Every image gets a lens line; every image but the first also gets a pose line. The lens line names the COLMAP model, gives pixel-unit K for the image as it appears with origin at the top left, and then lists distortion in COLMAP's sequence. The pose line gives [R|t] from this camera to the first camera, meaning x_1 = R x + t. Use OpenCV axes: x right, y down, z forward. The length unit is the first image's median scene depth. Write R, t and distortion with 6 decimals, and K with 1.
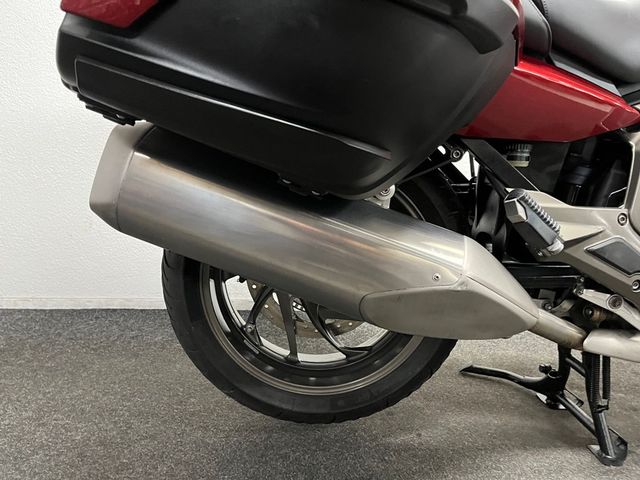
lens RADIAL K [[480.2, 0, 324.1], [0, 480.2, 238.8], [0, 0, 1]] dist [0.069997, -0.095016]
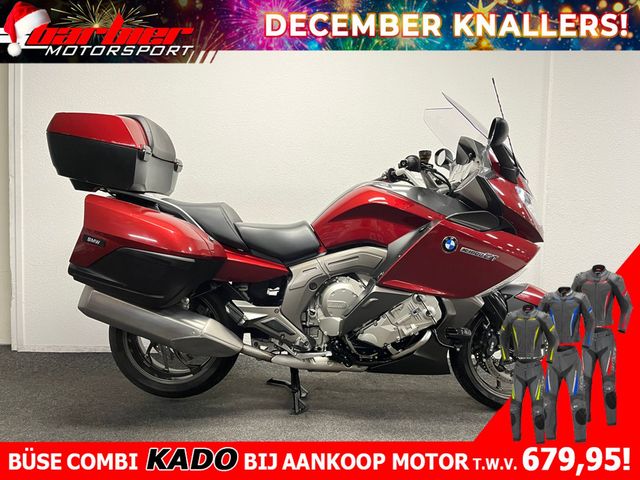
lens RADIAL K [[492.4, 0, 320.0], [0, 492.4, 240.0], [0, 0, 1]] dist [0.075806, -0.107626]
pose [[0.999058, -0.007791, -0.042693, 0.832205], [0.003169, 0.994224, -0.107277, -0.116701], [0.043282, 0.107040, 0.993312, -1.480105]]
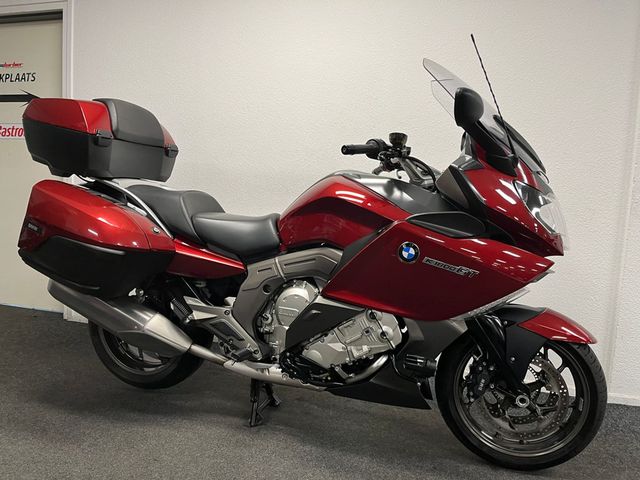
lens RADIAL K [[492.4, 0, 320.0], [0, 492.4, 240.0], [0, 0, 1]] dist [0.075806, -0.107626]
pose [[0.936501, 0.050105, -0.347067, 1.619655], [-0.075413, 0.995358, -0.059793, -0.246792], [0.342460, 0.082169, 0.935932, -1.011631]]
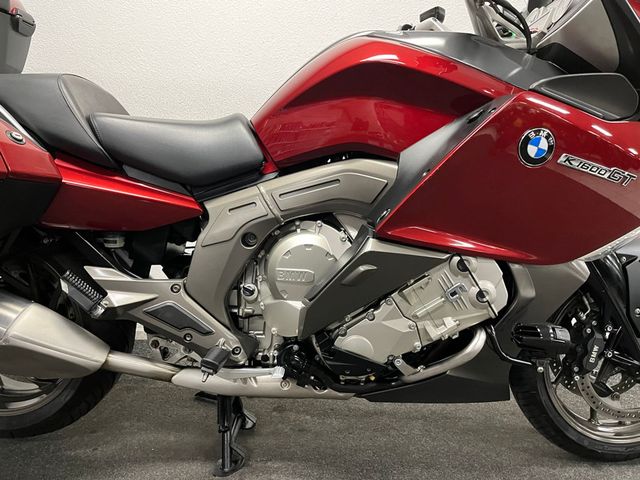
lens RADIAL K [[480.2, 0, 324.1], [0, 480.2, 238.8], [0, 0, 1]] dist [0.069997, -0.095016]
pose [[0.998546, -0.001033, -0.053892, 0.939439], [-0.000031, 0.999805, -0.019752, -0.128315], [0.053902, 0.019725, 0.998351, -0.267453]]
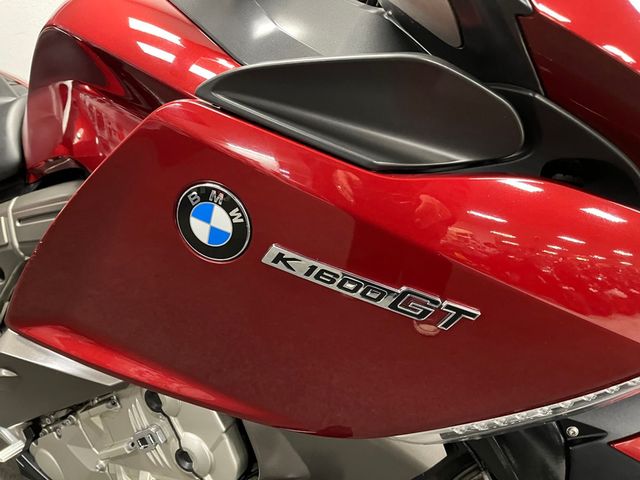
lens RADIAL K [[480.2, 0, 324.1], [0, 480.2, 238.8], [0, 0, 1]] dist [0.069997, -0.095016]
pose [[0.888949, 0.145881, -0.434153, 1.595059], [-0.097450, 0.986457, 0.131929, -0.384099], [0.447519, -0.074970, 0.891126, 0.372045]]
